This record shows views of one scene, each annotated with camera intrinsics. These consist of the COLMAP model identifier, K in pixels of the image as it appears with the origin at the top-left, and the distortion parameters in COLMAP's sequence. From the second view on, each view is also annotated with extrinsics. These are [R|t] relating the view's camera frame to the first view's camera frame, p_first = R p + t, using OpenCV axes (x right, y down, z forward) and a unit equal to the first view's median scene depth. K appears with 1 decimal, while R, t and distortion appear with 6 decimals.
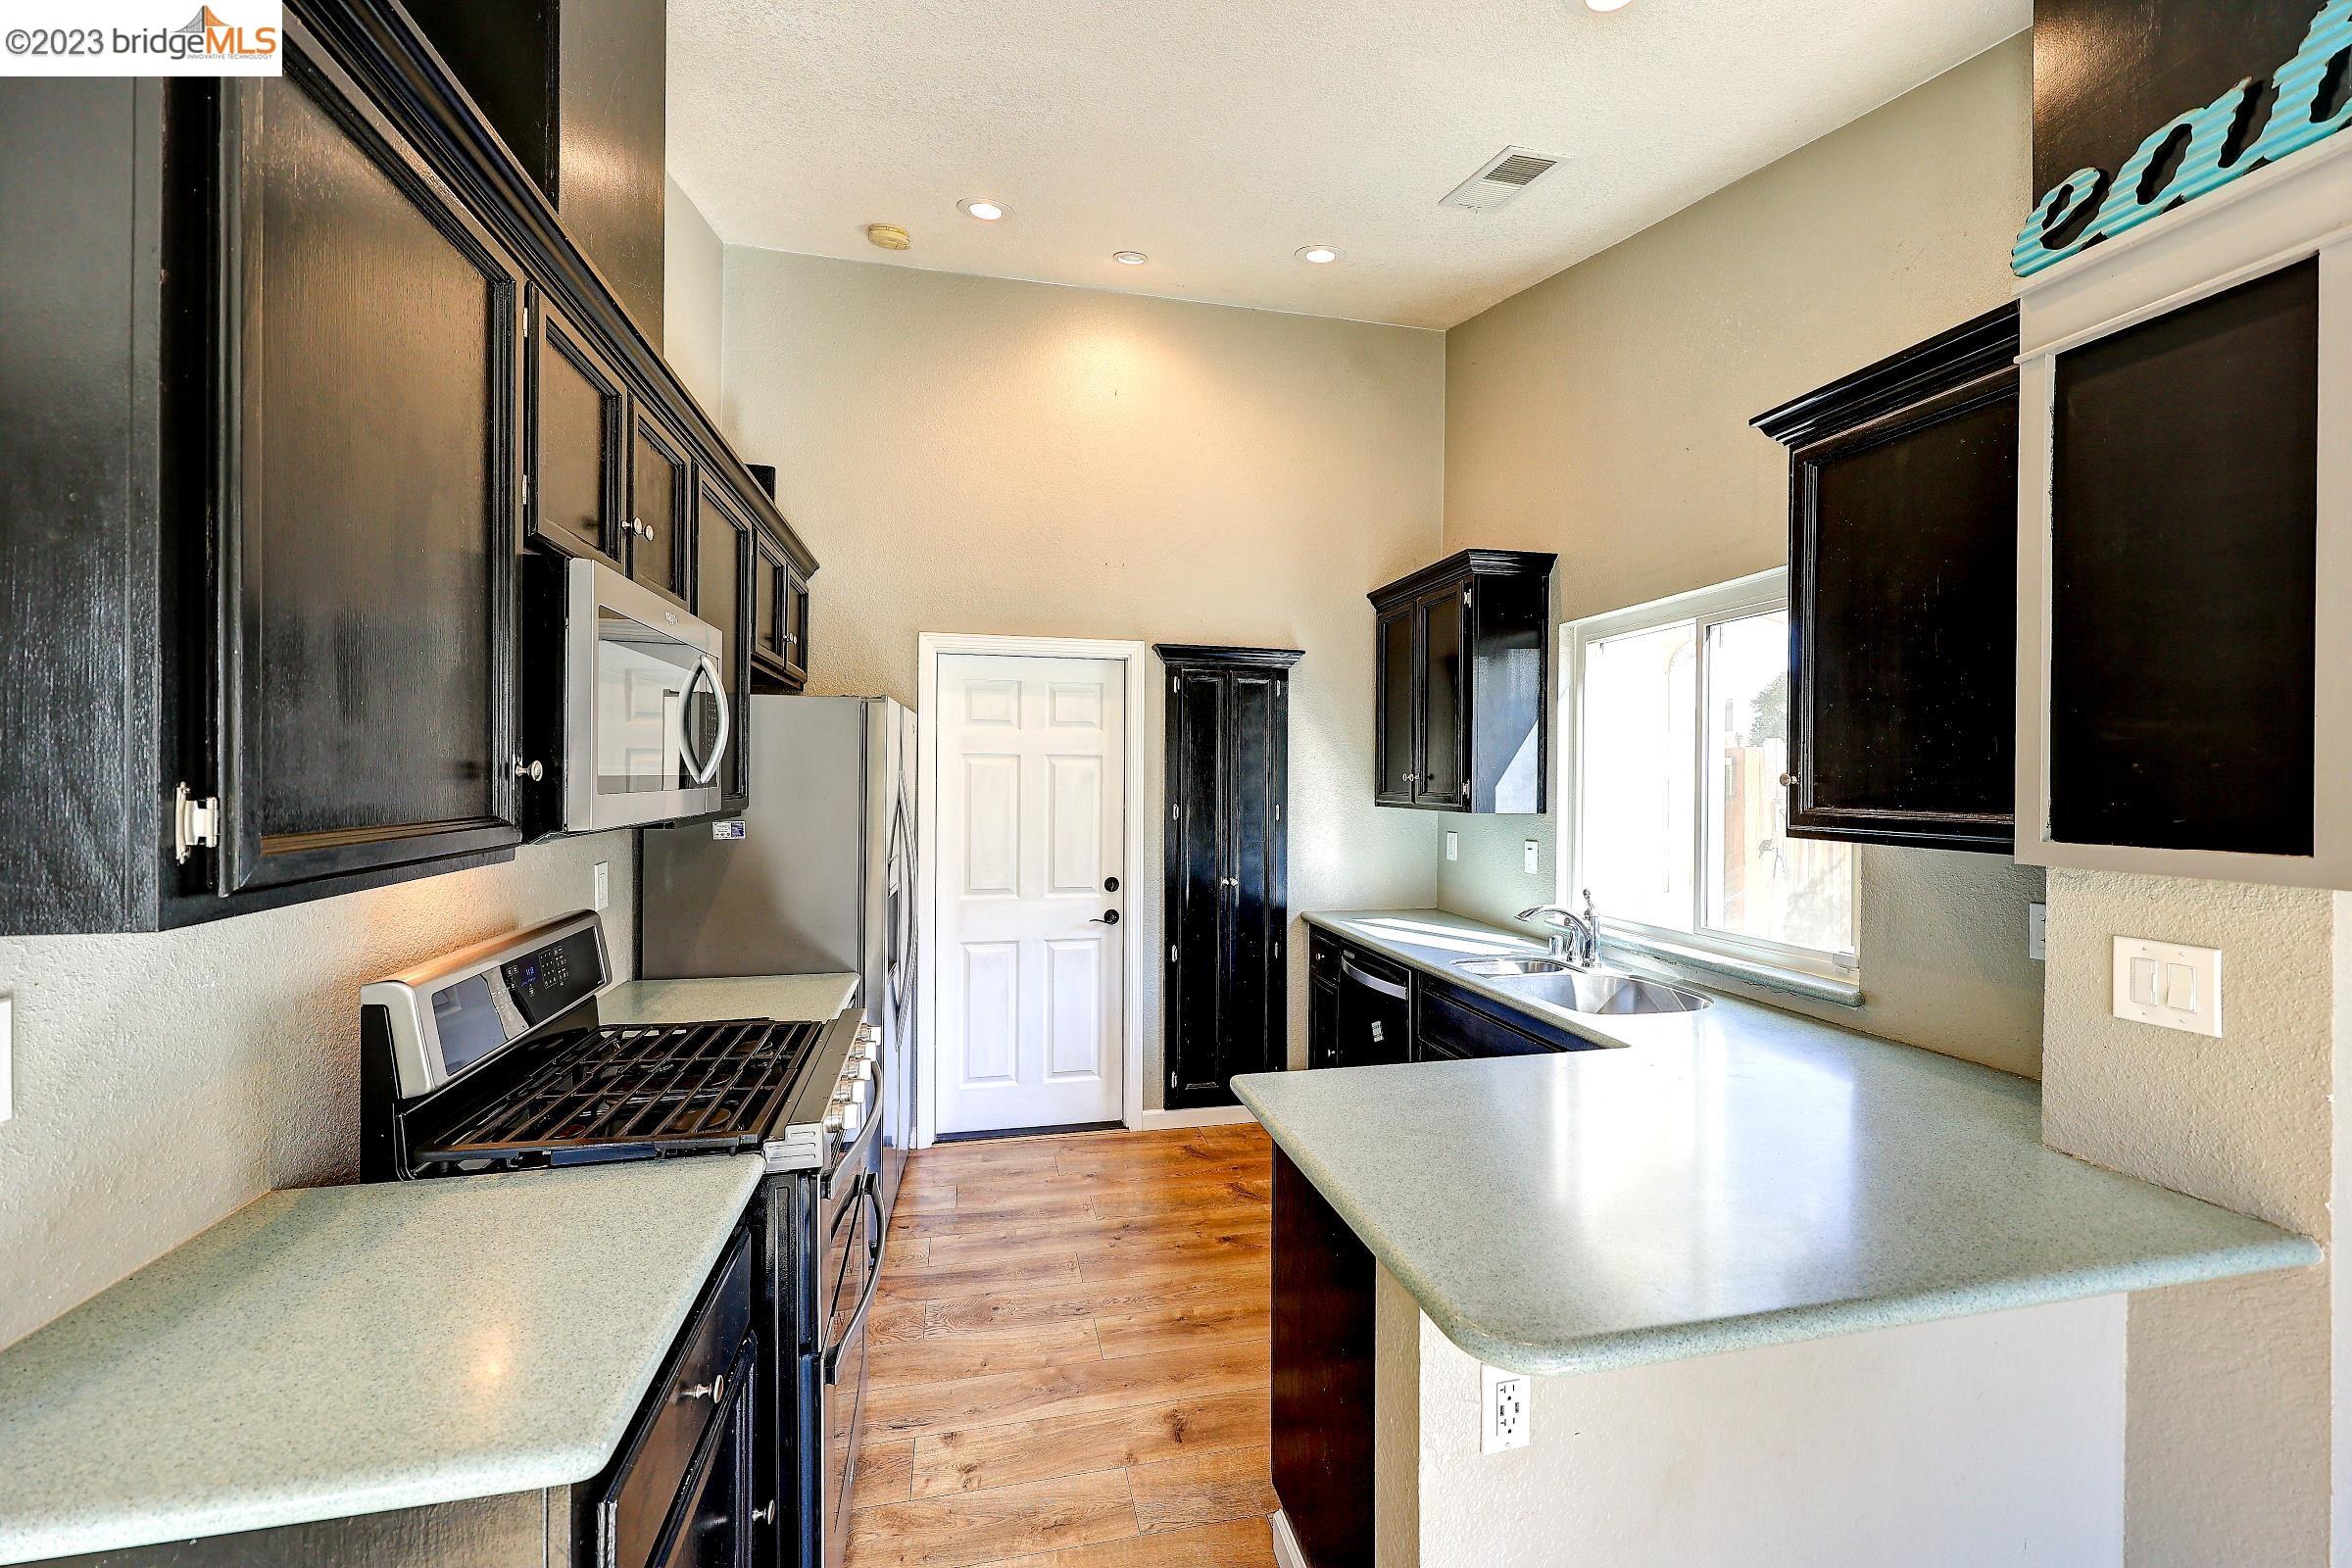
lens RADIAL K [[938.4, 0, 1182.5], [0, 938.4, 779.7], [0, 0, 1]] dist [0.000363, 0.000011]
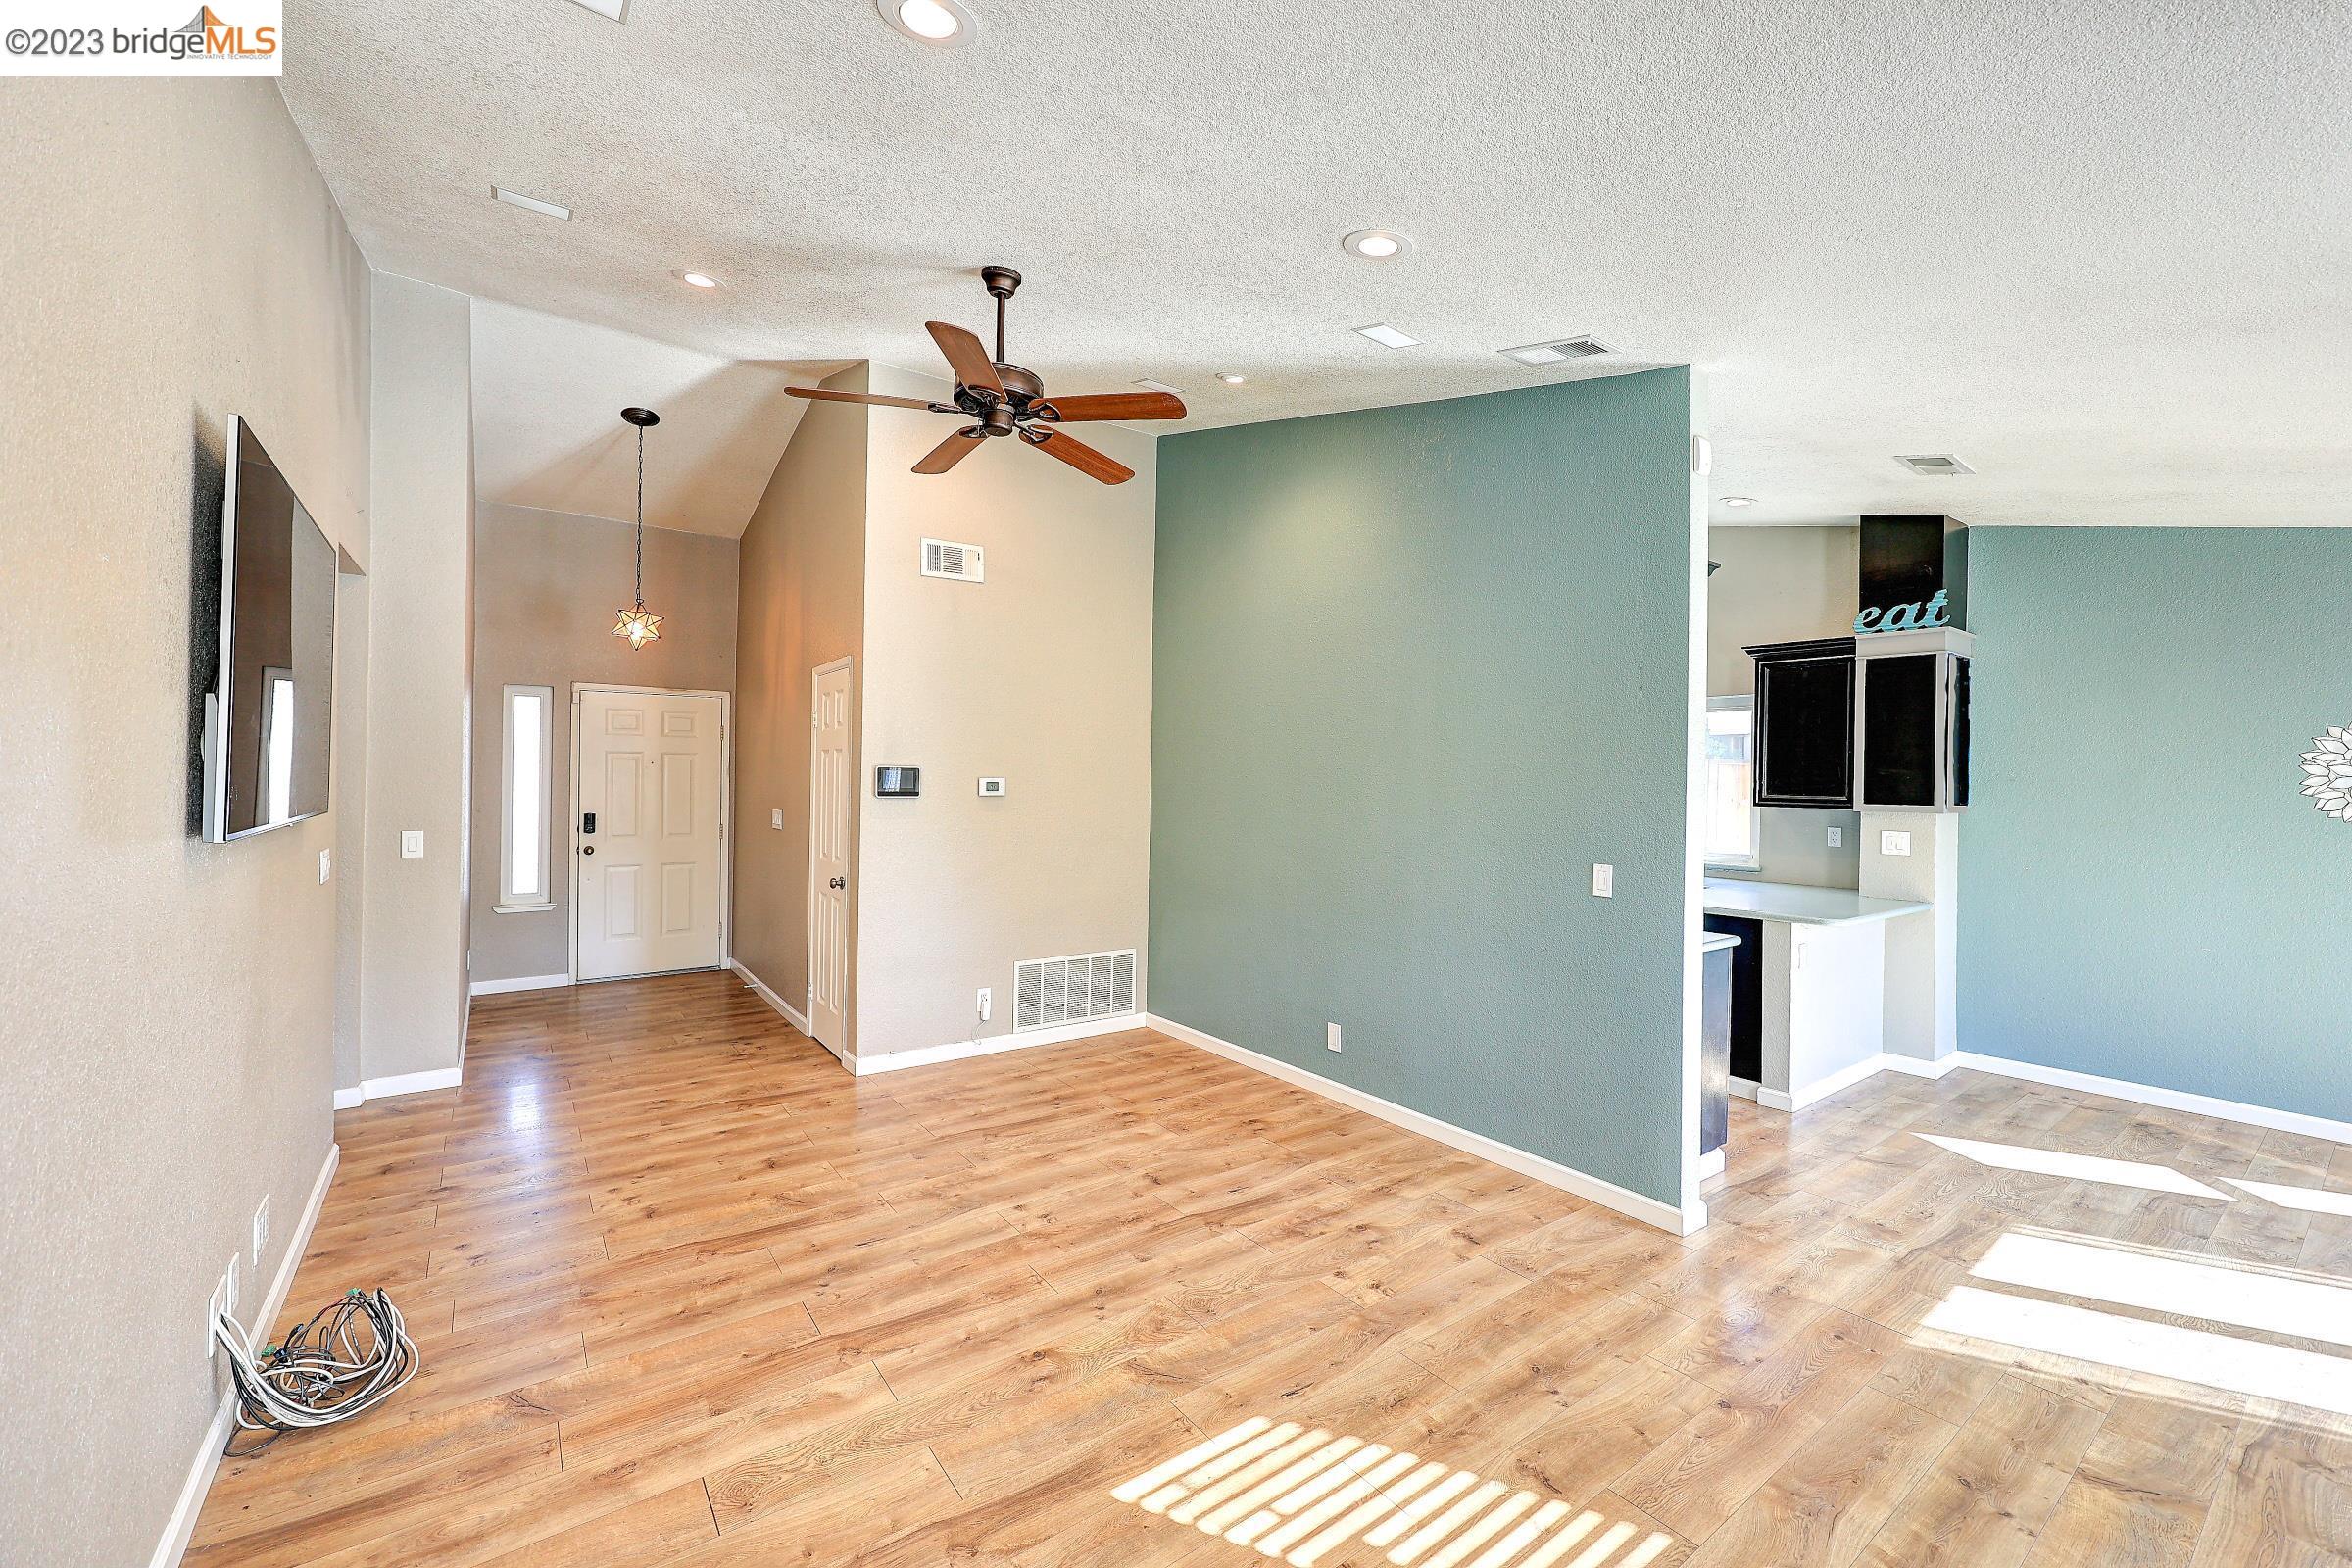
lens RADIAL K [[938.4, 0, 1182.5], [0, 938.4, 779.7], [0, 0, 1]] dist [0.000363, 0.000011]
pose [[0.916431, 0.004379, 0.400168, -1.336949], [-0.006345, 0.999973, 0.003590, -0.009083], [-0.400142, -0.005829, 0.916435, -0.554260]]
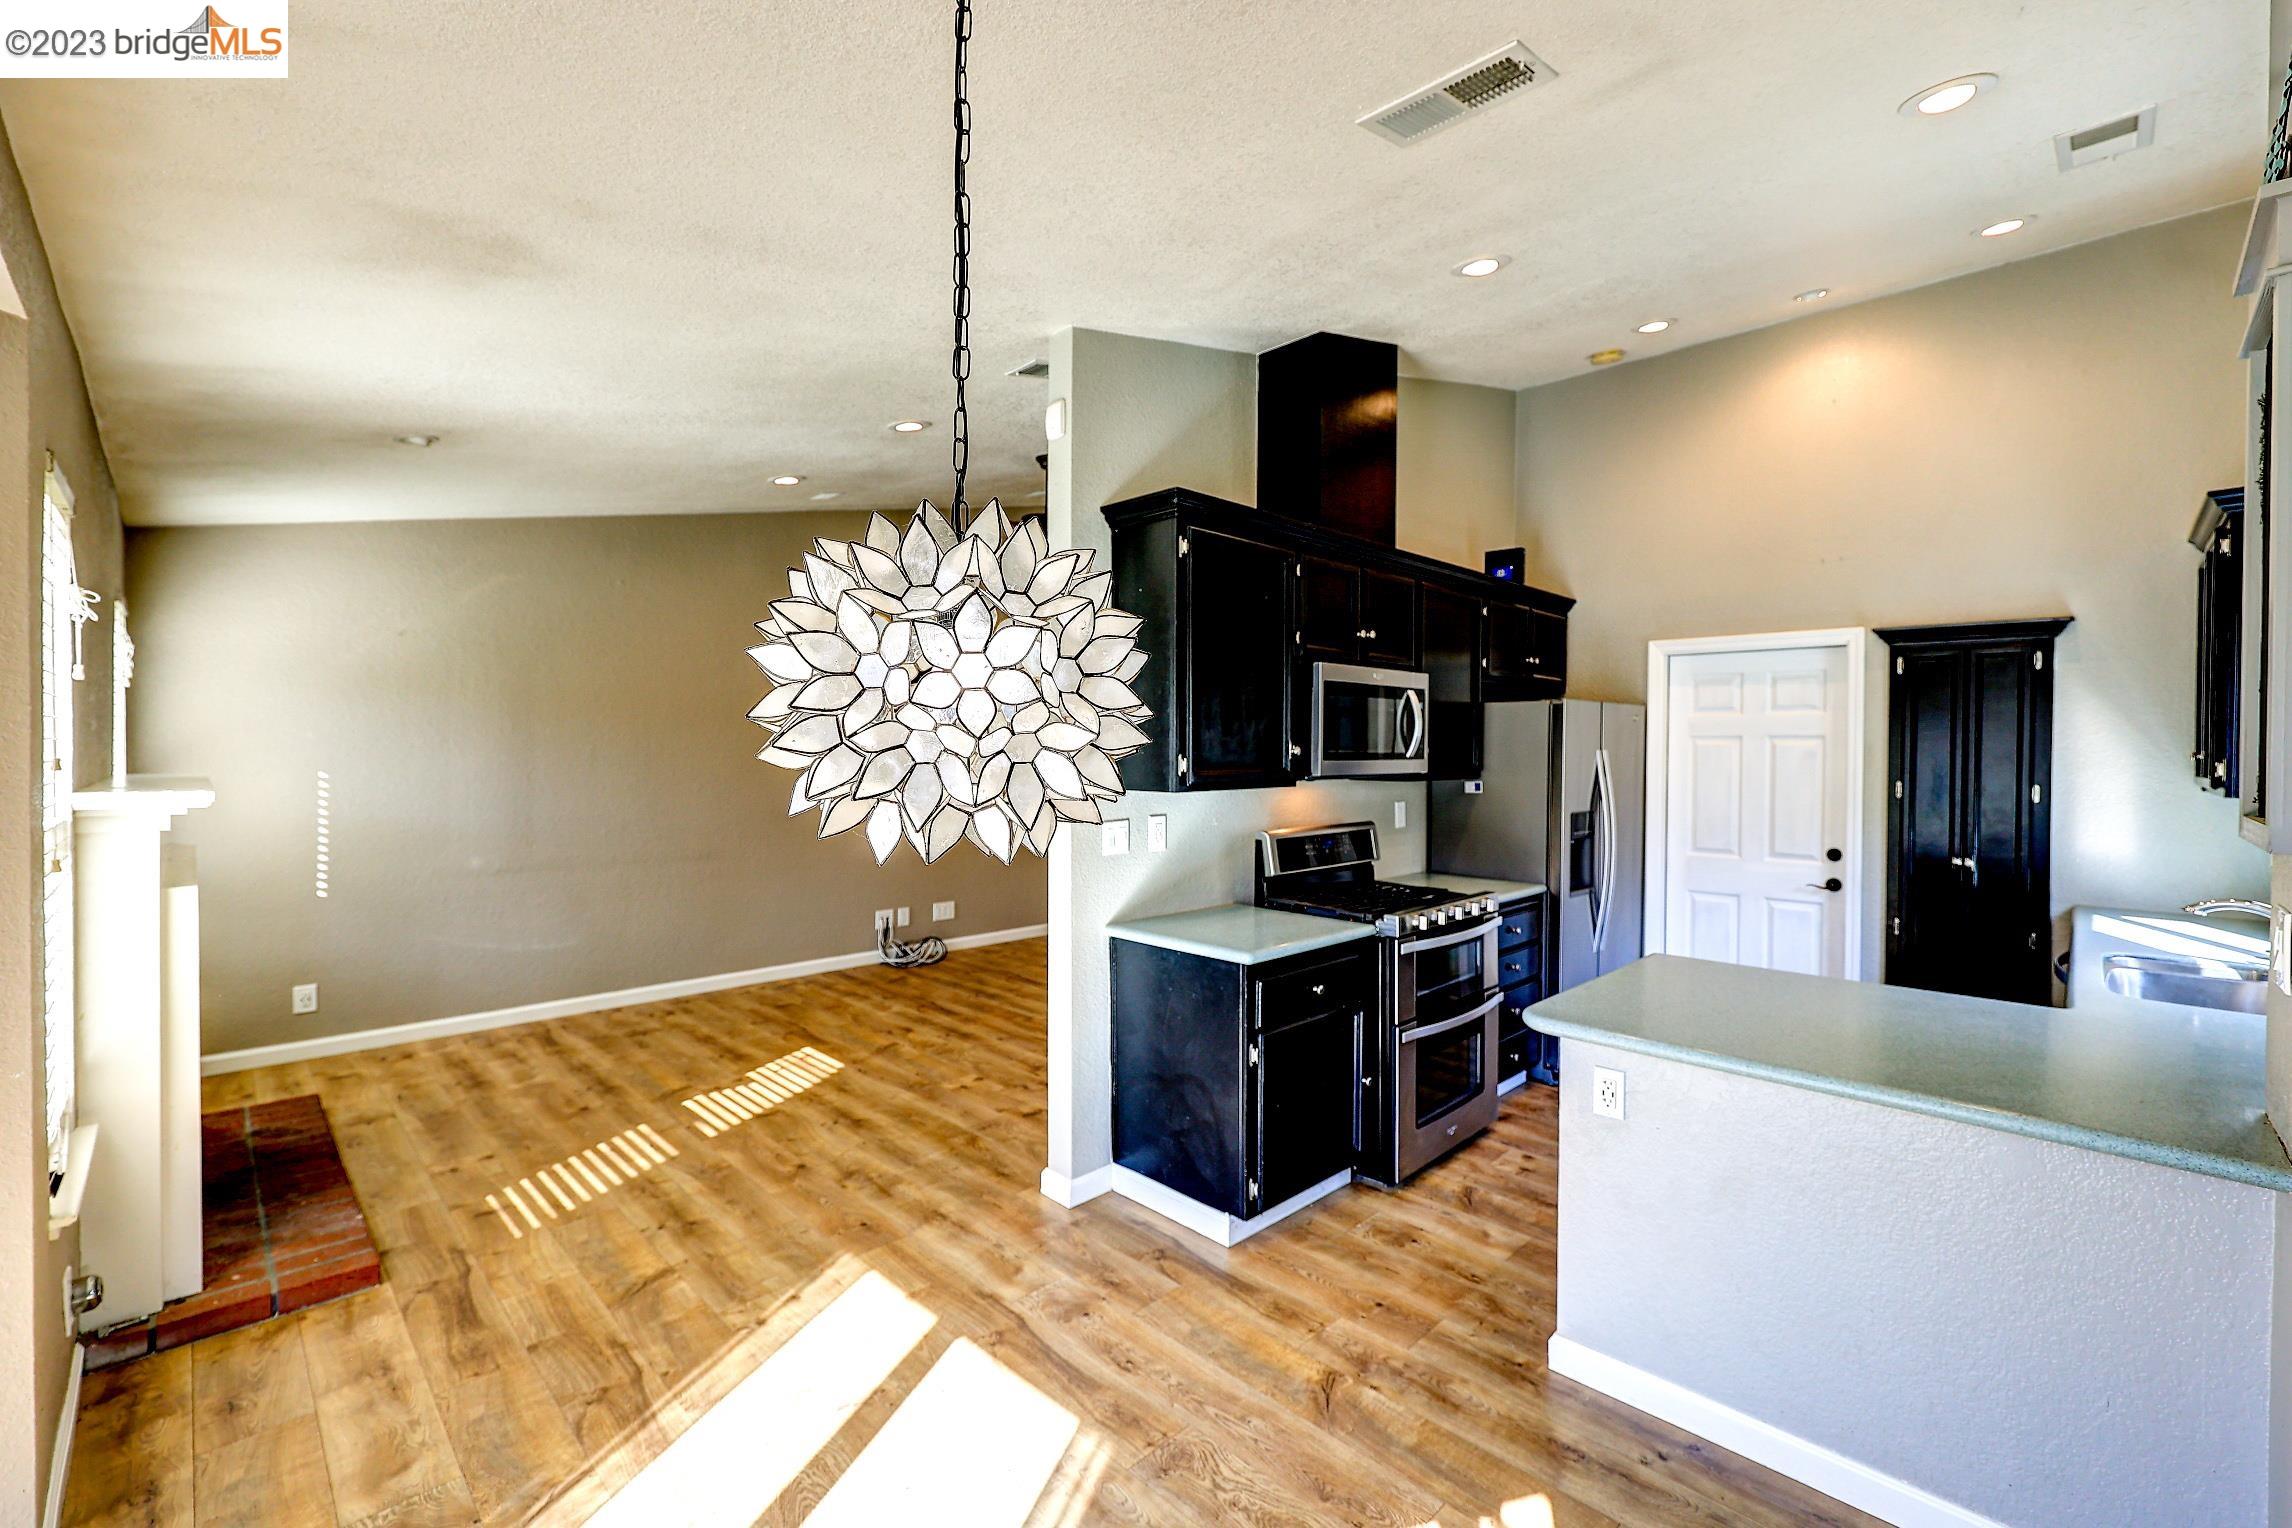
lens RADIAL K [[962.0, 0, 1215.6], [0, 962.0, 759.4], [0, 0, 1]] dist [-0.002821, -0.000122]
pose [[0.565122, 0.005163, -0.824991, 0.584063], [-0.004819, 0.999984, 0.002957, 0.002833], [0.824994, 0.002305, 0.565137, -0.282253]]
